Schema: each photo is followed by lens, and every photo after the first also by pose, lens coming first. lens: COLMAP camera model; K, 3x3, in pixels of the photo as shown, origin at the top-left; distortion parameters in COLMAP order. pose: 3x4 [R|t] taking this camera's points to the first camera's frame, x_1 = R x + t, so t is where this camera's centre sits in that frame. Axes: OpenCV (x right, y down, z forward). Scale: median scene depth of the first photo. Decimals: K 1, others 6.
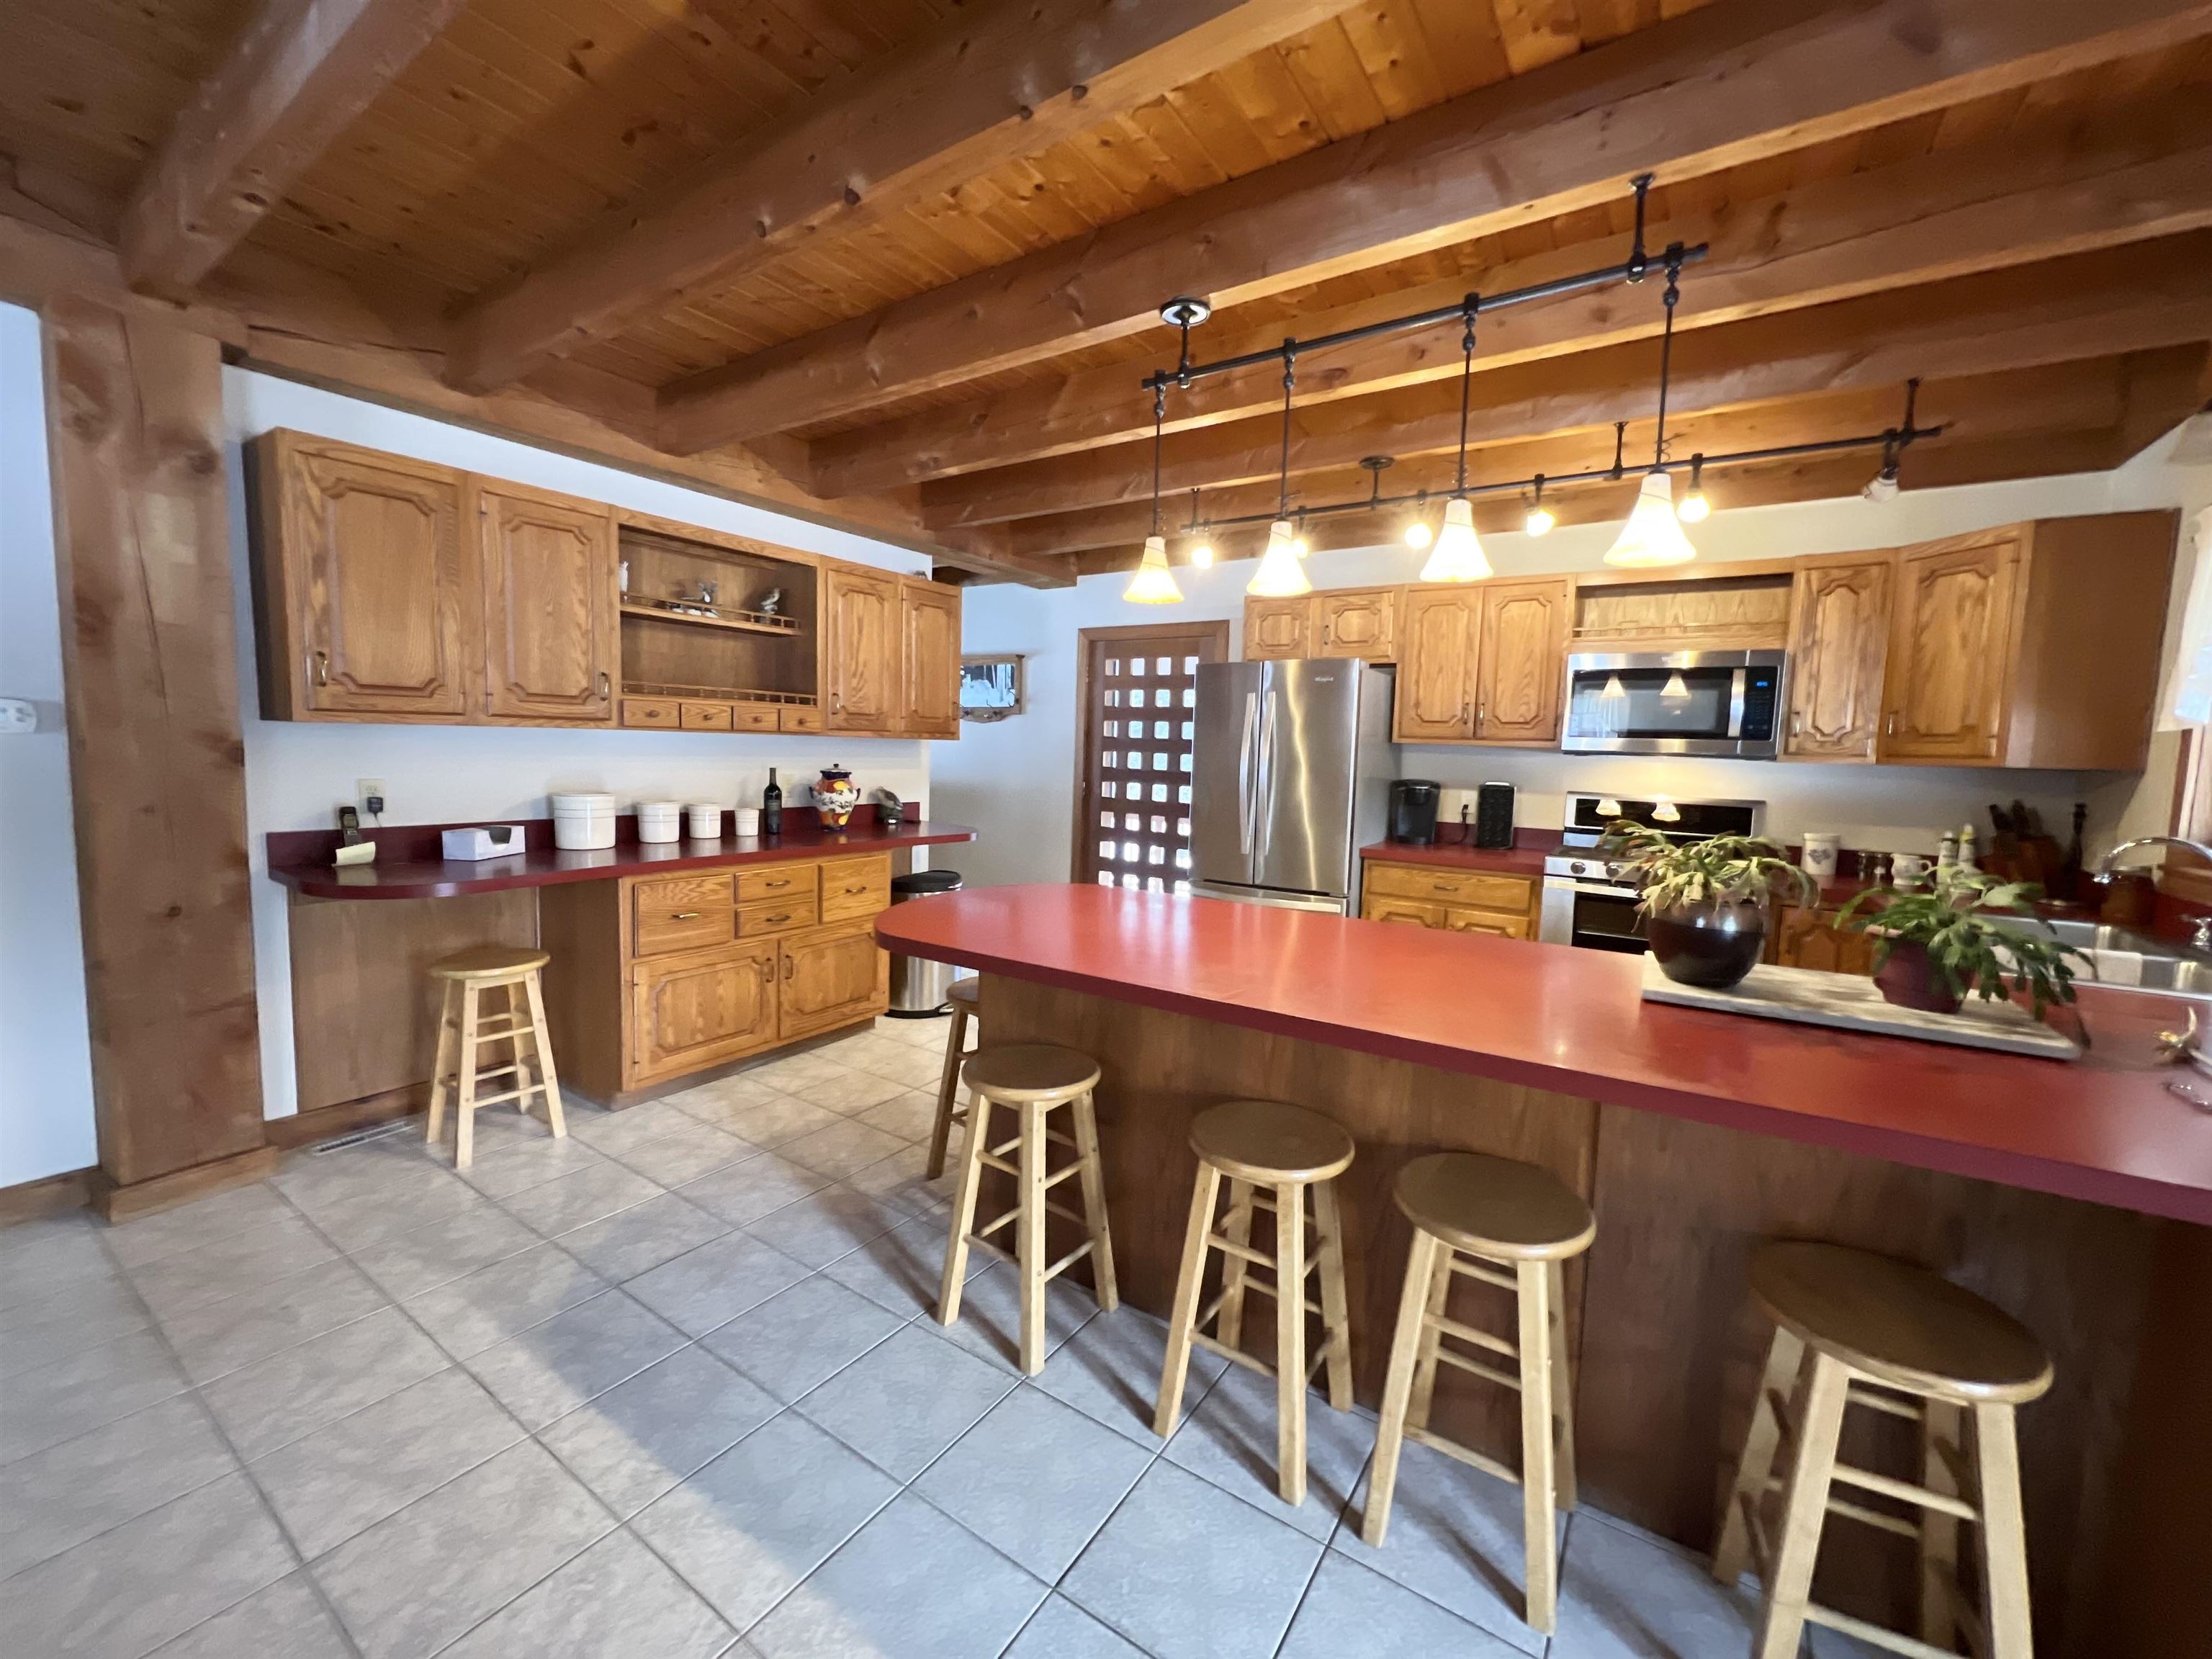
lens RADIAL K [[881.6, 0, 1102.1], [0, 881.6, 826.6], [0, 0, 1]] dist [-0.003469, 0.001100]
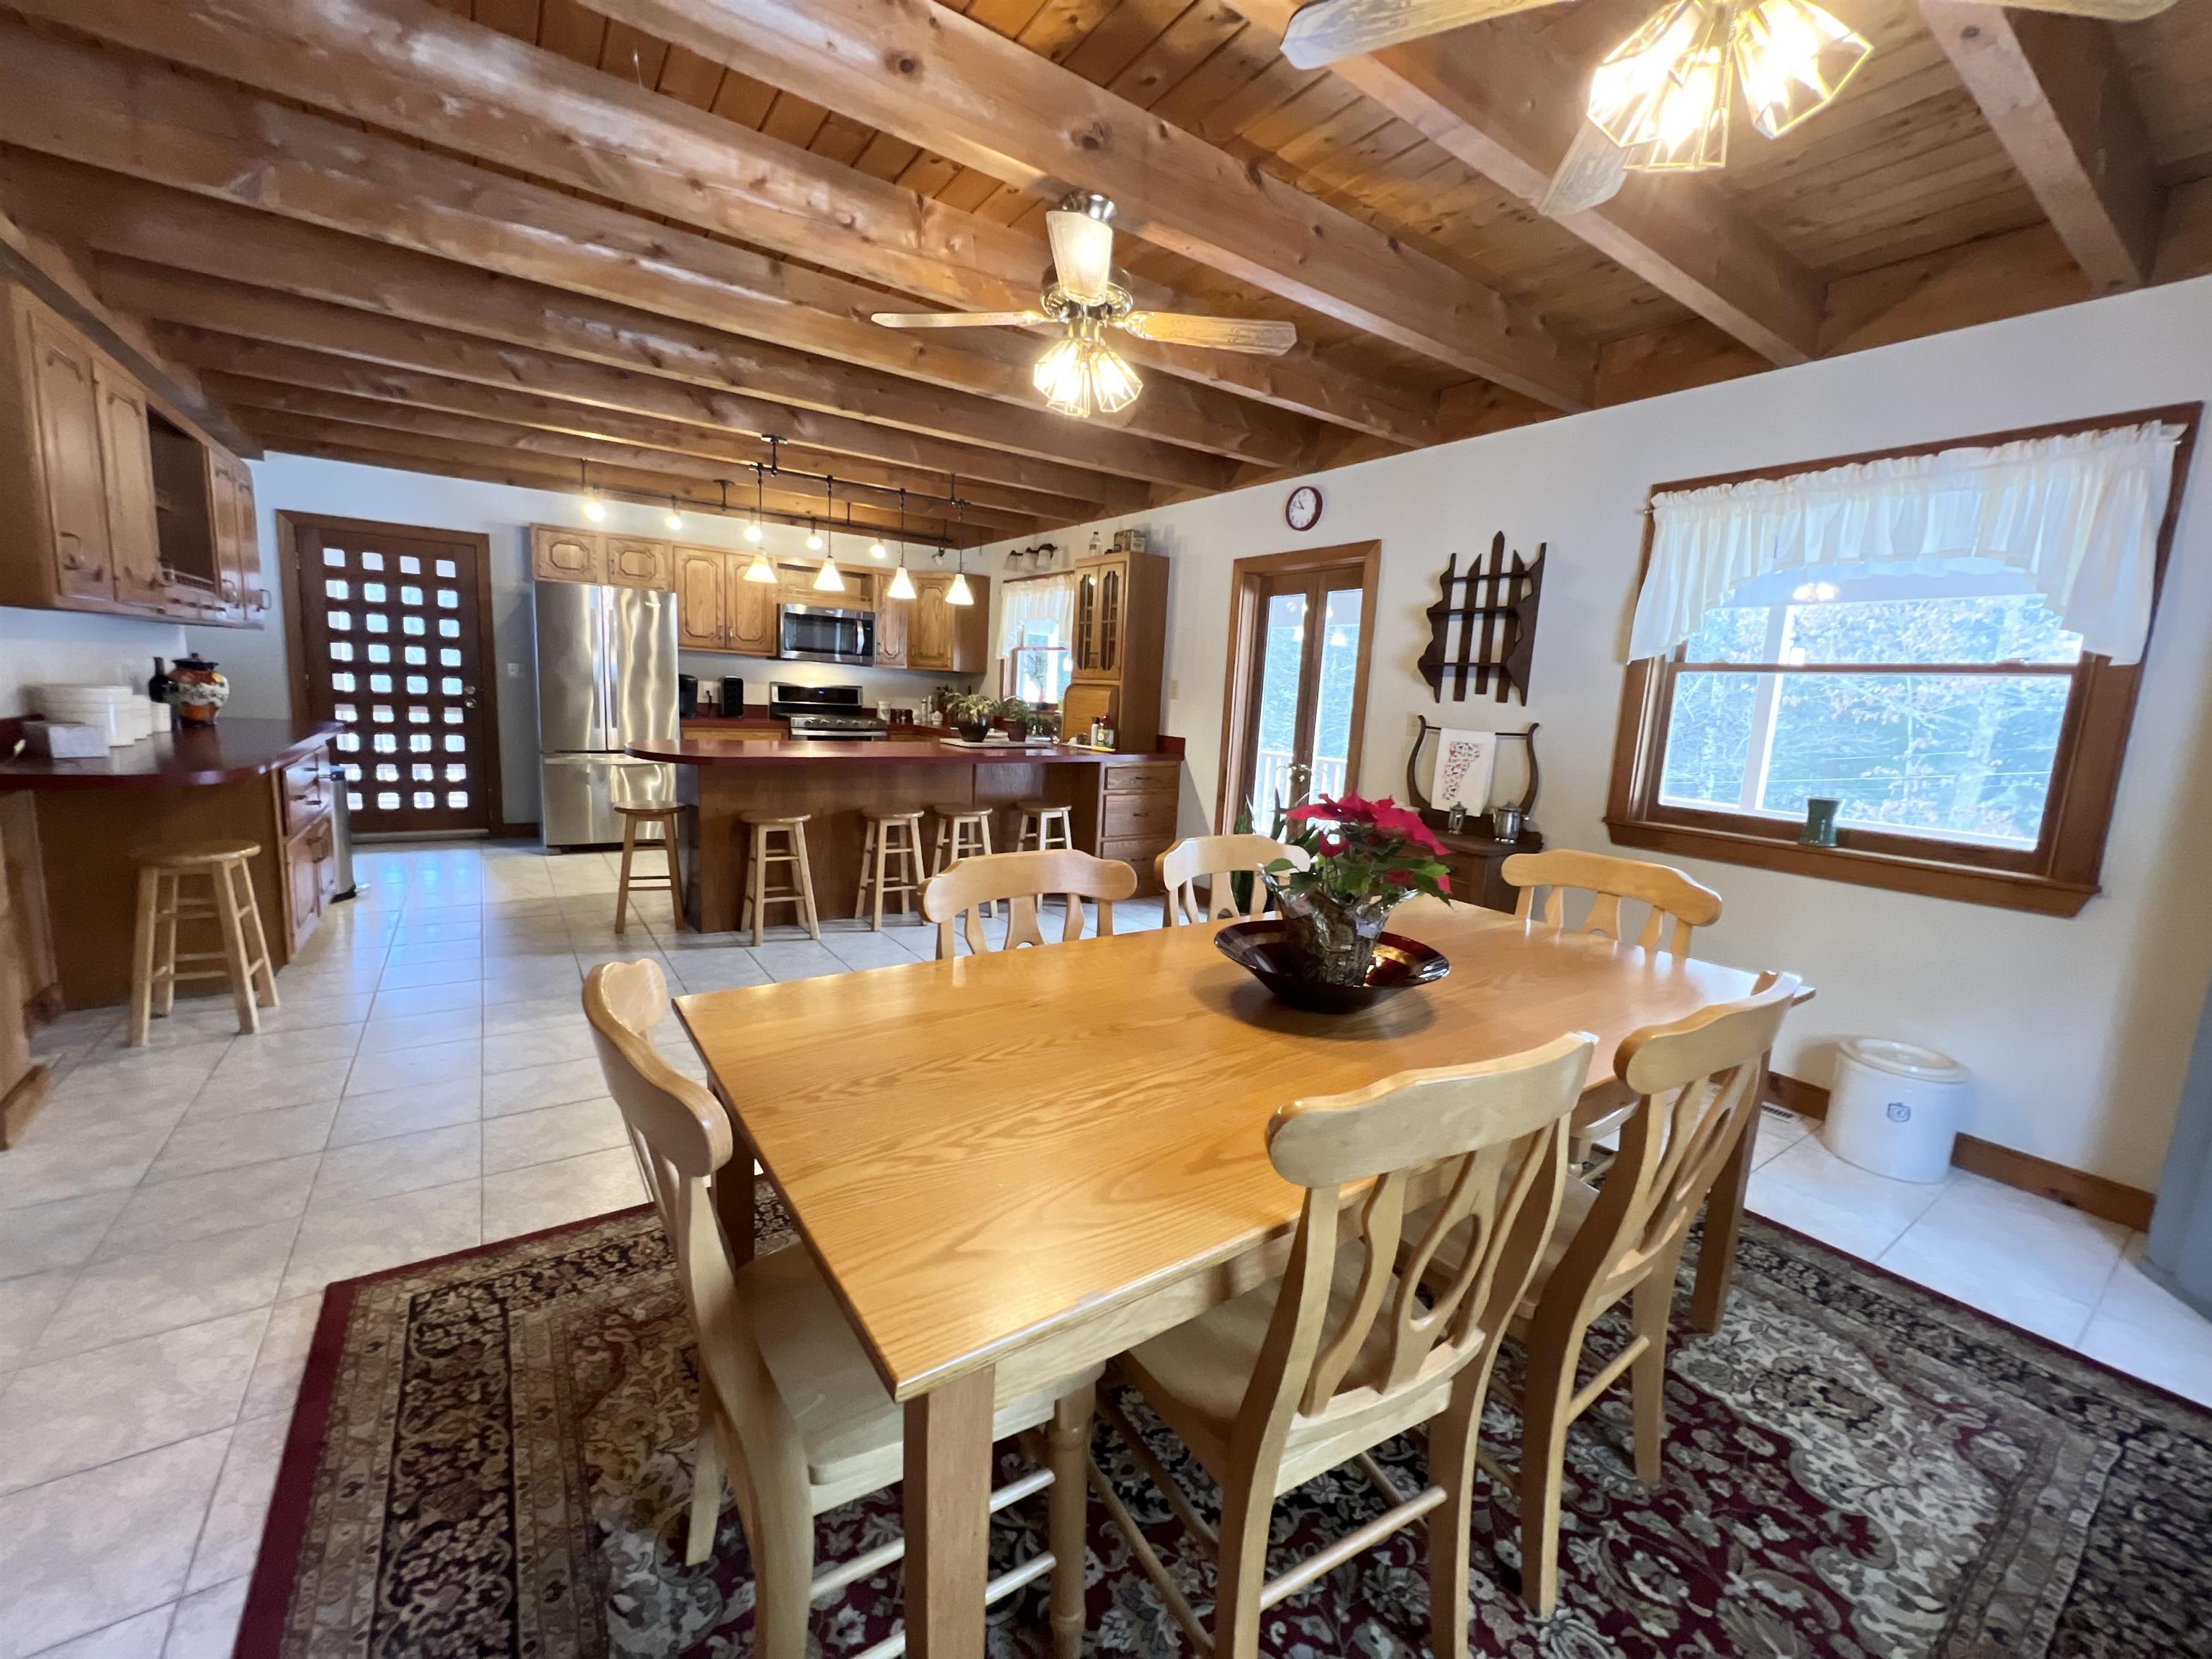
lens RADIAL K [[881.6, 0, 1103.4], [0, 881.6, 827.4], [0, 0, 1]] dist [-0.003469, 0.001100]
pose [[0.370310, -0.152459, 0.916311, -0.997726], [0.042563, 0.988188, 0.147217, 0.017551], [-0.927932, -0.015515, 0.372425, -0.286931]]
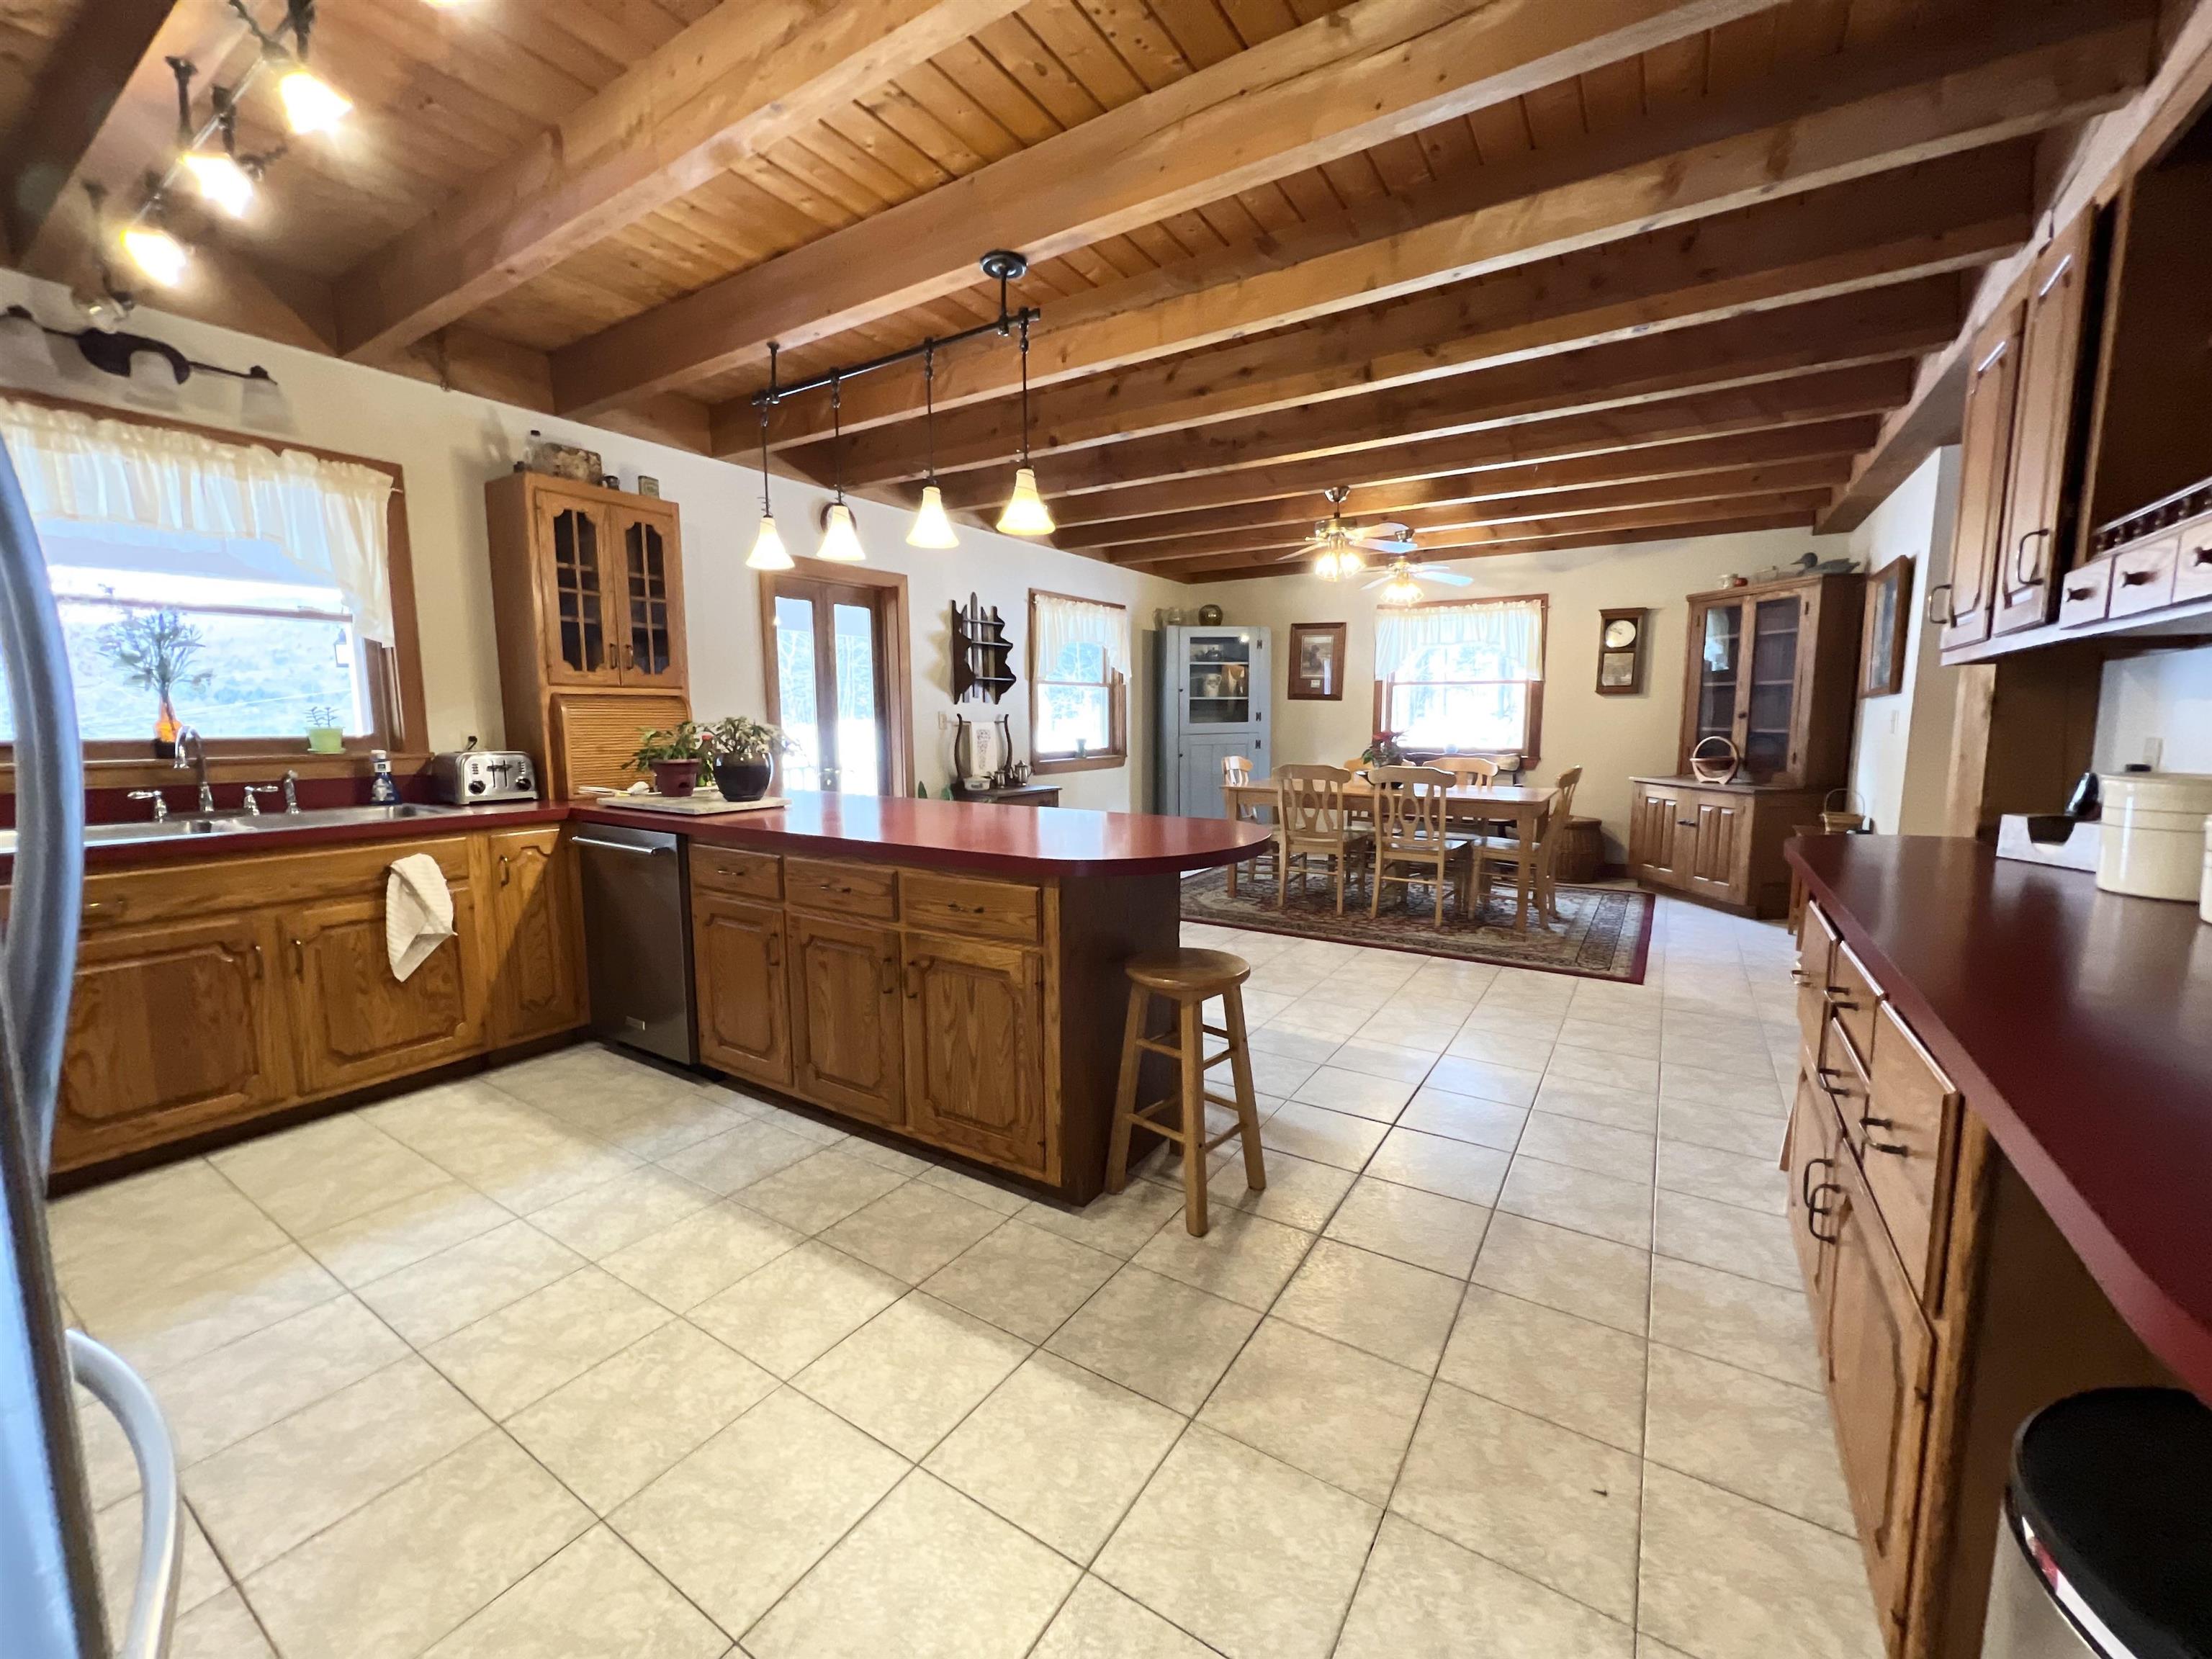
lens RADIAL K [[881.6, 0, 1101.5], [0, 881.6, 829.4], [0, 0, 1]] dist [-0.003469, 0.001100]
pose [[-0.999529, -0.025012, -0.017764, -0.014129], [-0.028263, 0.975960, 0.216111, -0.089595], [0.011932, 0.216512, -0.976207, 1.373023]]
